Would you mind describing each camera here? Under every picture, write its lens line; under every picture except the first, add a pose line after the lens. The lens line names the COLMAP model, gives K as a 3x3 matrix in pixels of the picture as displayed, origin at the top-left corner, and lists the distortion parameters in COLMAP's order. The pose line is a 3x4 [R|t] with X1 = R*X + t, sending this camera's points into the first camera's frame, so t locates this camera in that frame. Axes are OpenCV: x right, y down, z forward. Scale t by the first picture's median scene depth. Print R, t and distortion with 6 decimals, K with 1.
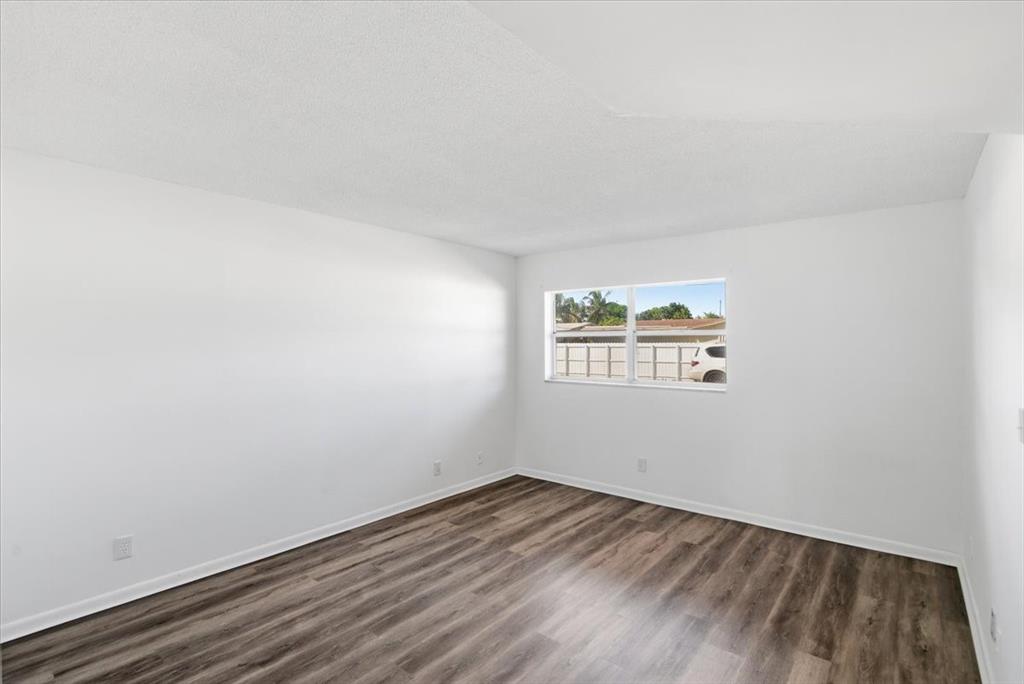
lens RADIAL K [[496.7, 0, 511.3], [0, 496.7, 328.9], [0, 0, 1]] dist [-0.021492, 0.000549]
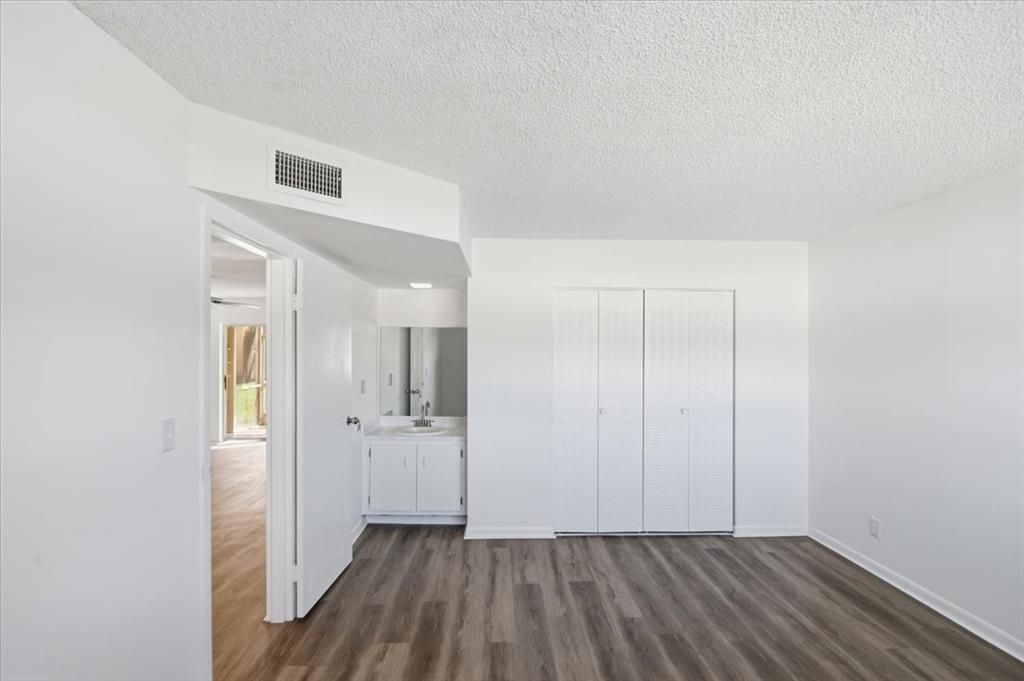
lens RADIAL K [[496.7, 0, 511.3], [0, 496.7, 327.4], [0, 0, 1]] dist [-0.021492, 0.000549]
pose [[-0.763224, -0.037577, -0.645041, 0.719471], [0.010427, 0.997461, -0.070446, 0.030320], [0.646050, -0.060492, -0.760894, 1.423816]]
